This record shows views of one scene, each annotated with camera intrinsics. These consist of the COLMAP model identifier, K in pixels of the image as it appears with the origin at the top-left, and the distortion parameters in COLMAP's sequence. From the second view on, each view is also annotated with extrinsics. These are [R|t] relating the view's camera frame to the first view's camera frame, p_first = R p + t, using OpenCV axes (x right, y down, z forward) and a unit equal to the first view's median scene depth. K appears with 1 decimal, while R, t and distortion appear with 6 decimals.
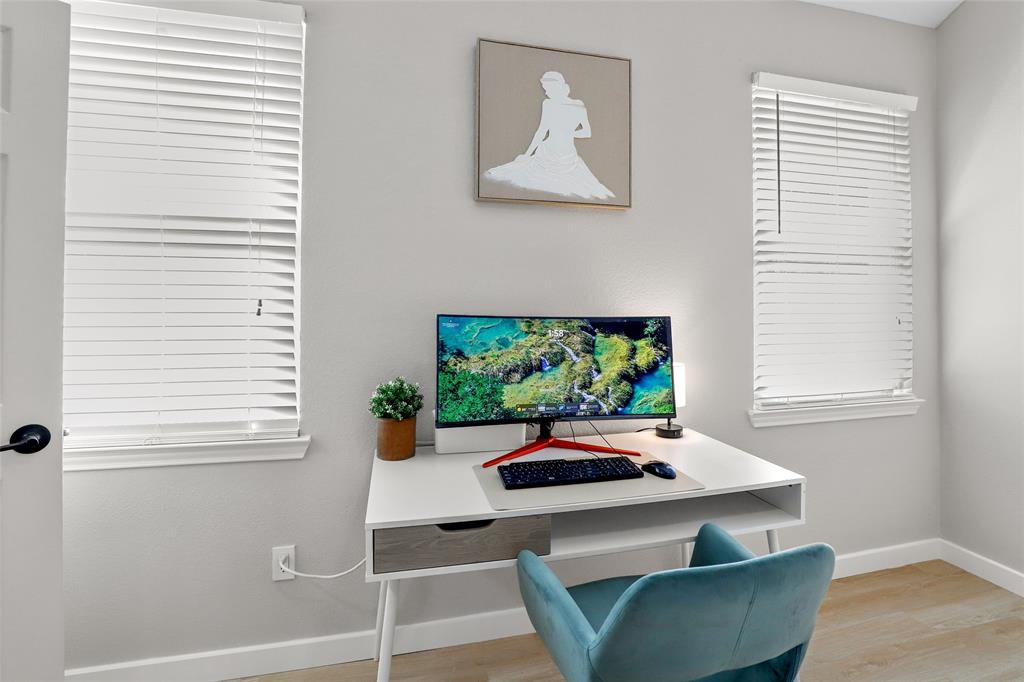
lens RADIAL K [[468.7, 0, 526.9], [0, 468.7, 312.7], [0, 0, 1]] dist [-0.035530, -0.000551]
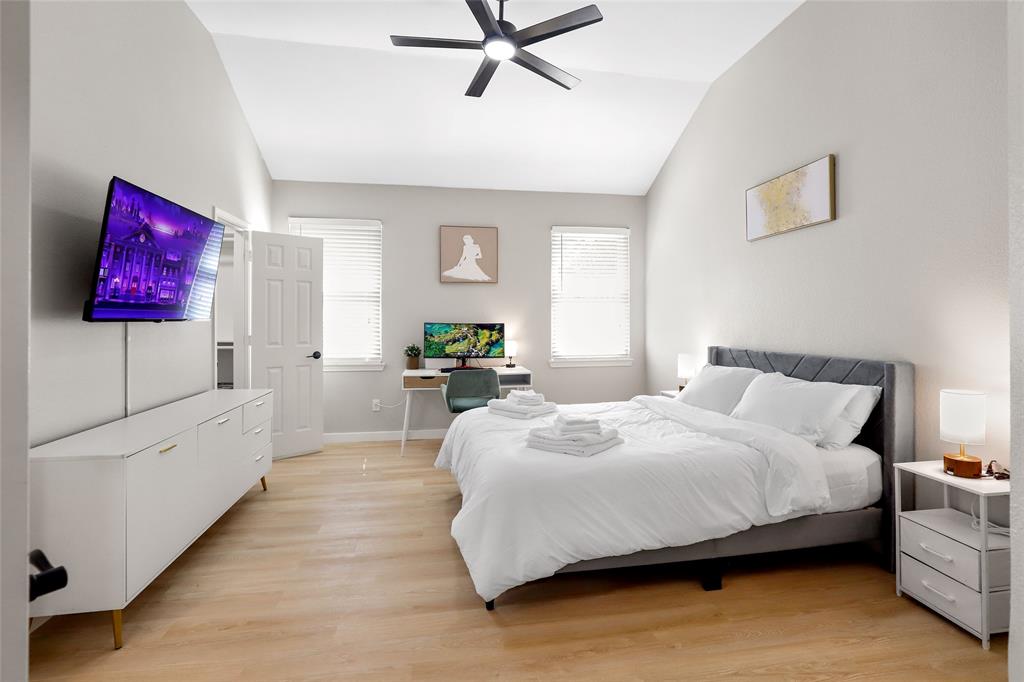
lens RADIAL K [[468.7, 0, 512.7], [0, 468.7, 334.7], [0, 0, 1]] dist [-0.035530, -0.000551]
pose [[0.994254, 0.001723, -0.107034, 0.684247], [0.001147, 0.999641, 0.026750, 0.000396], [0.107041, -0.026719, 0.993895, -1.925802]]
